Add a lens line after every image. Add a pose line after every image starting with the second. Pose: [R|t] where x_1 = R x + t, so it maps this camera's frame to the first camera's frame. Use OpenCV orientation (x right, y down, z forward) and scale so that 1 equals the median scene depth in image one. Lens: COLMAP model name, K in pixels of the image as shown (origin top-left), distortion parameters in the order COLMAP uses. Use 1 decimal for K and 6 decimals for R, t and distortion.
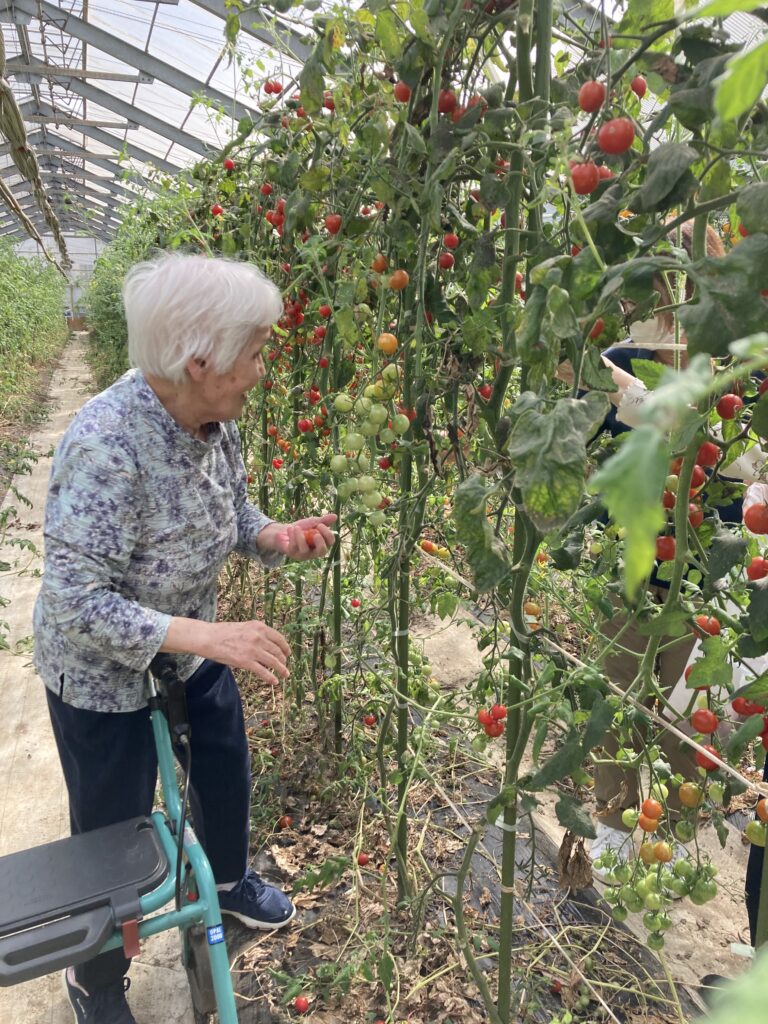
lens RADIAL K [[814.5, 0, 353.5], [0, 814.5, 508.2], [0, 0, 1]] dist [0.028395, -0.021241]
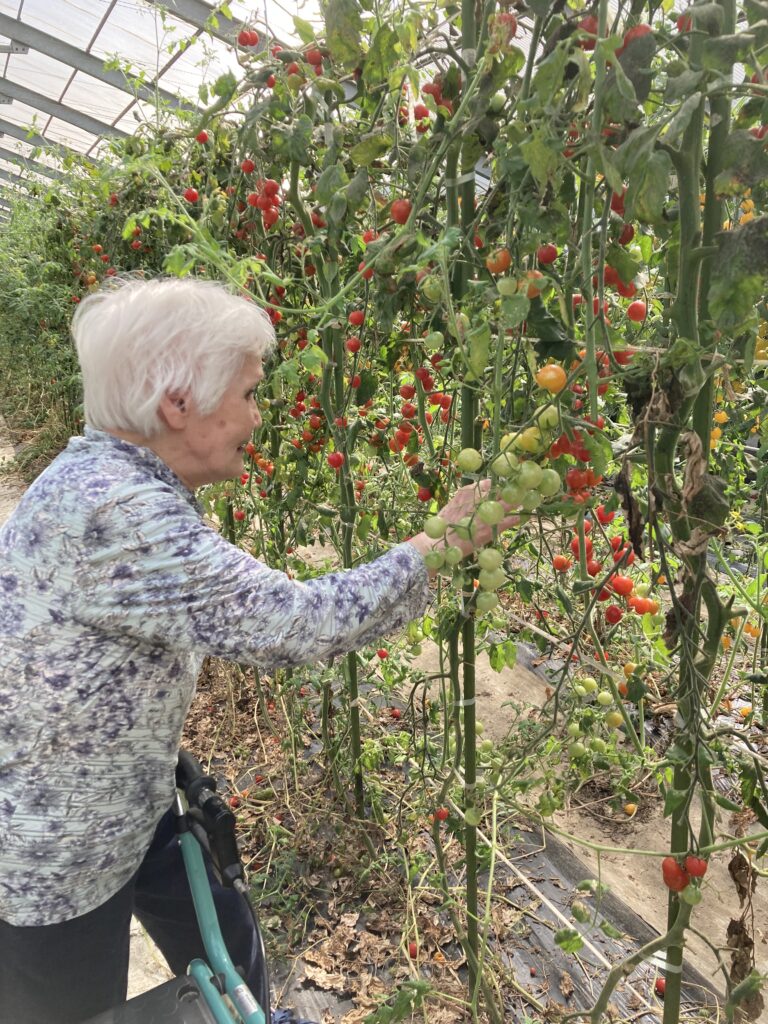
lens RADIAL K [[814.5, 0, 346.4], [0, 814.5, 509.5], [0, 0, 1]] dist [0.028395, -0.021241]
pose [[0.991964, -0.070810, 0.104851, -0.112067], [0.067630, 0.997145, 0.033587, -0.063047], [-0.106930, -0.026226, 0.993921, 0.158002]]
